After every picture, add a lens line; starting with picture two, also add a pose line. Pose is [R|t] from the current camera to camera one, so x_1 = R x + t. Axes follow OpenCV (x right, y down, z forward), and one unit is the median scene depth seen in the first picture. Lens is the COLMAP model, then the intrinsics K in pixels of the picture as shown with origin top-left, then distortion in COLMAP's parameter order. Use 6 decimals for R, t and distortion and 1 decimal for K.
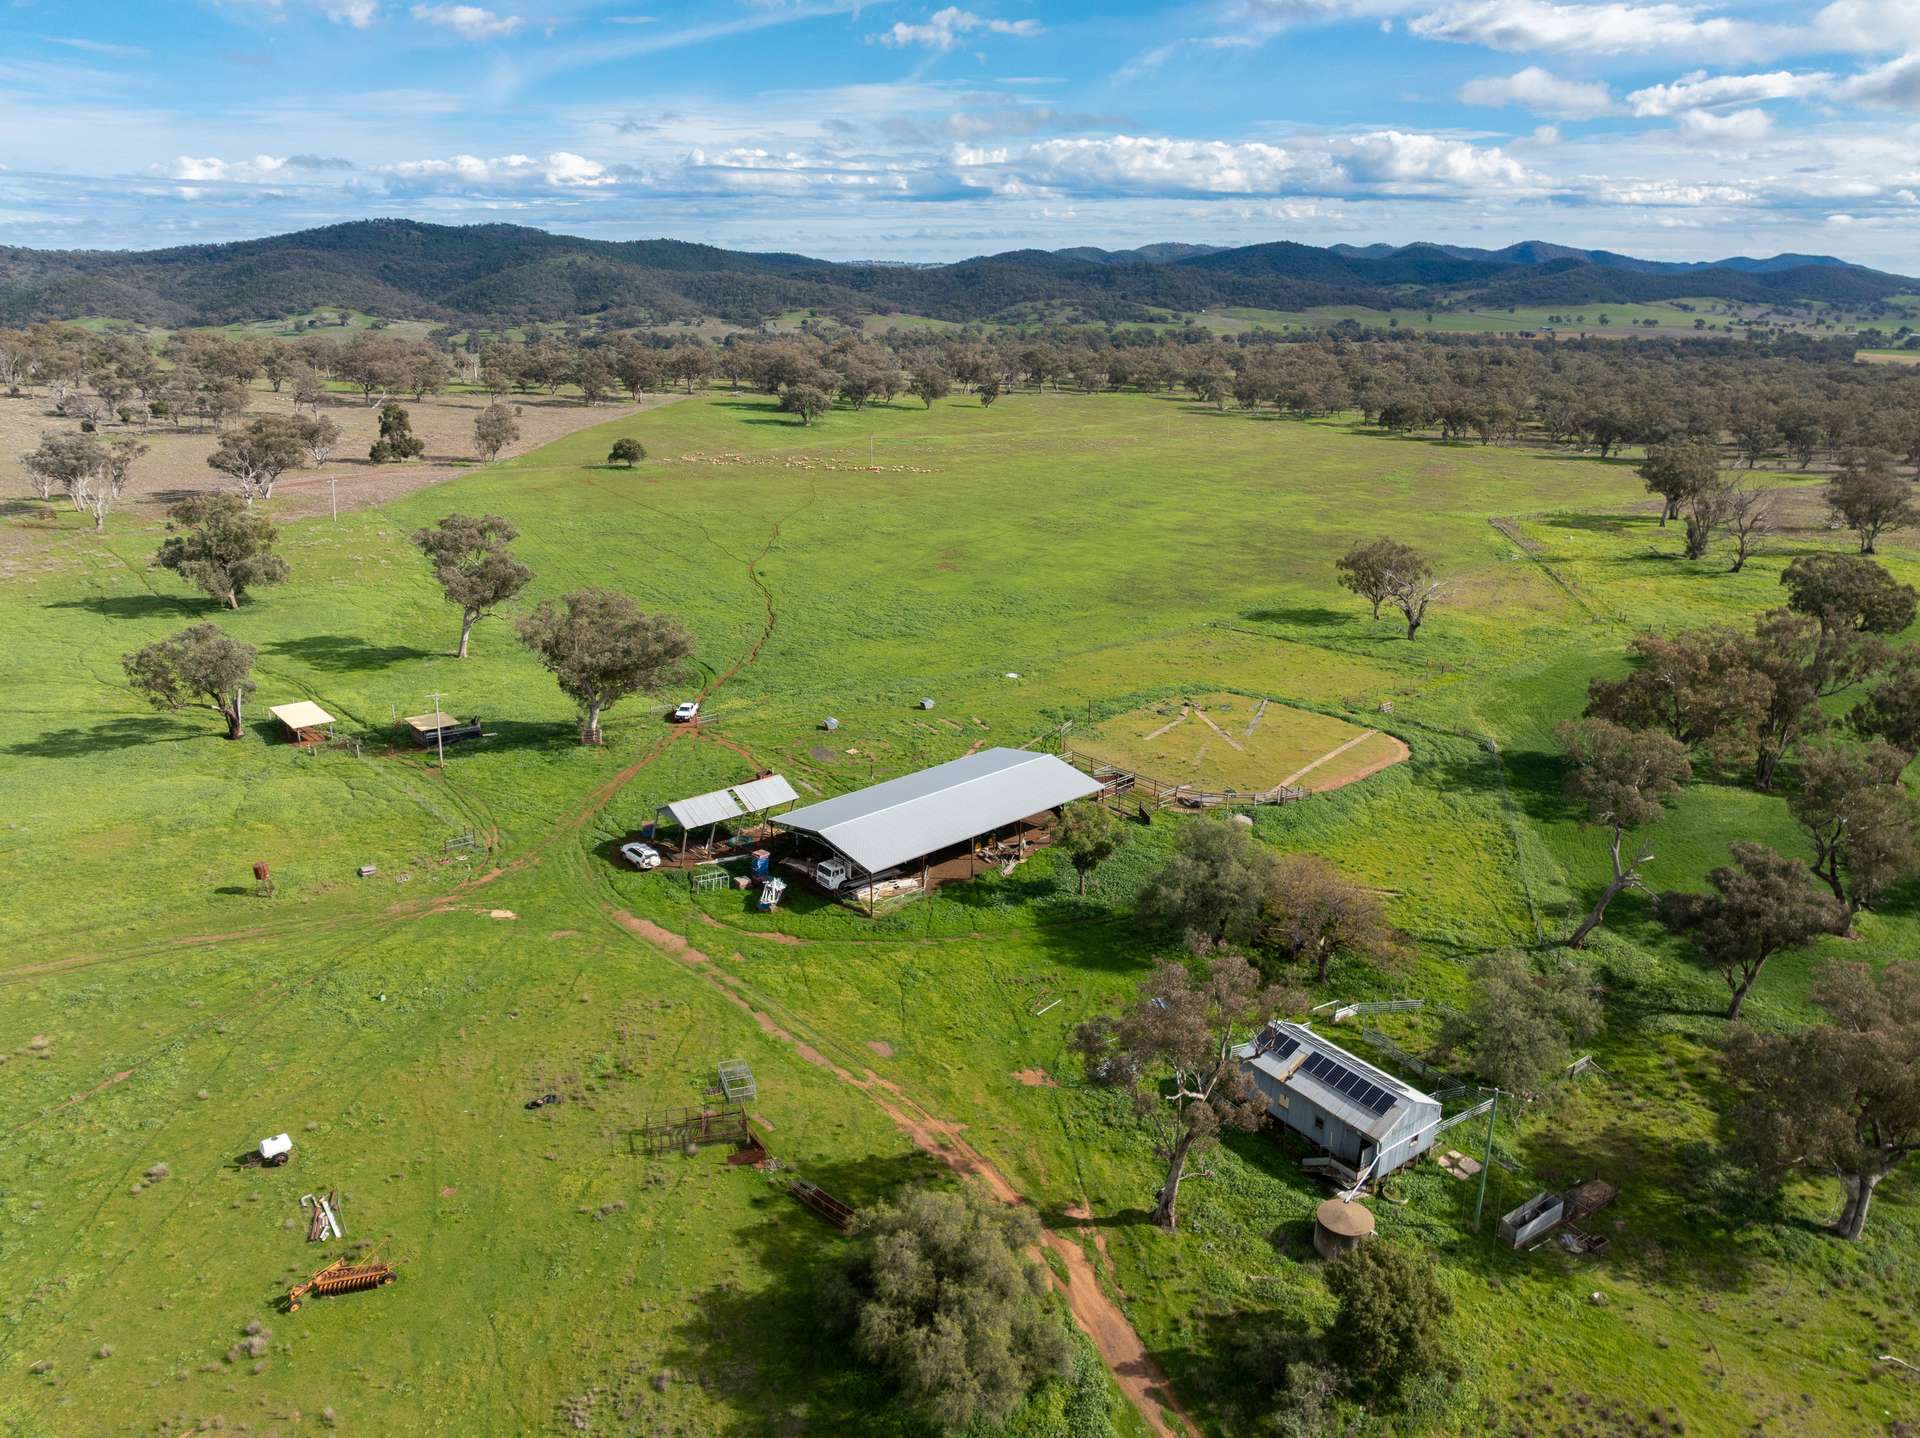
lens RADIAL K [[1316.7, 0, 960.0], [0, 1316.7, 719.0], [0, 0, 1]] dist [-0.045216, 0.000154]
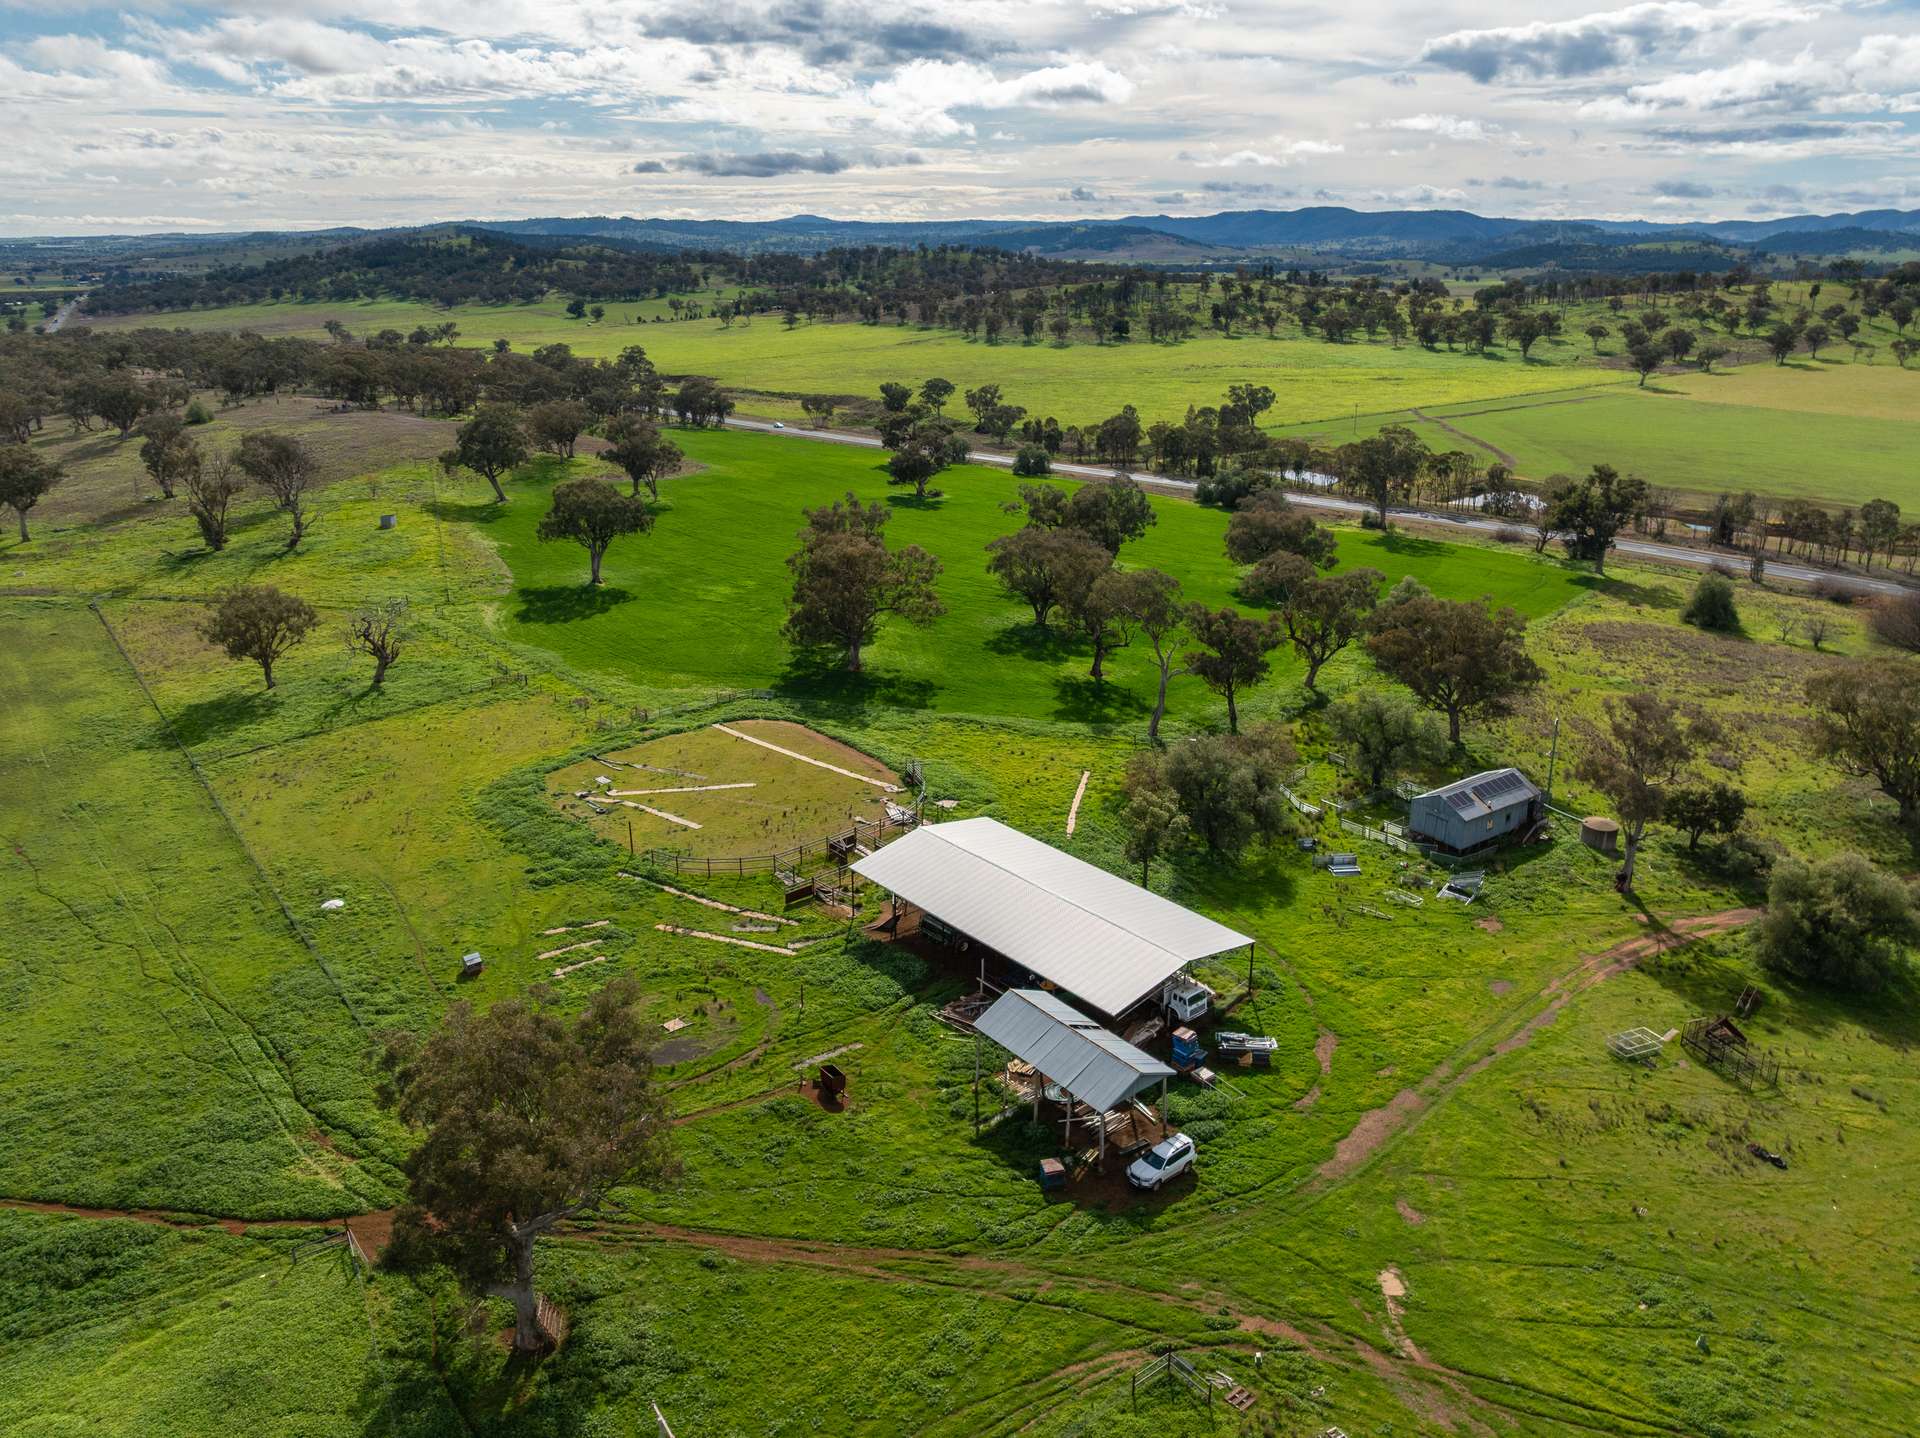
lens RADIAL K [[1316.7, 0, 960.0], [0, 1316.7, 719.0], [0, 0, 1]] dist [-0.045216, 0.000154]
pose [[0.035344, -0.350549, 0.935877, -0.611774], [0.326280, 0.889194, 0.320741, -0.261839], [-0.944612, 0.294022, 0.145805, 0.744726]]
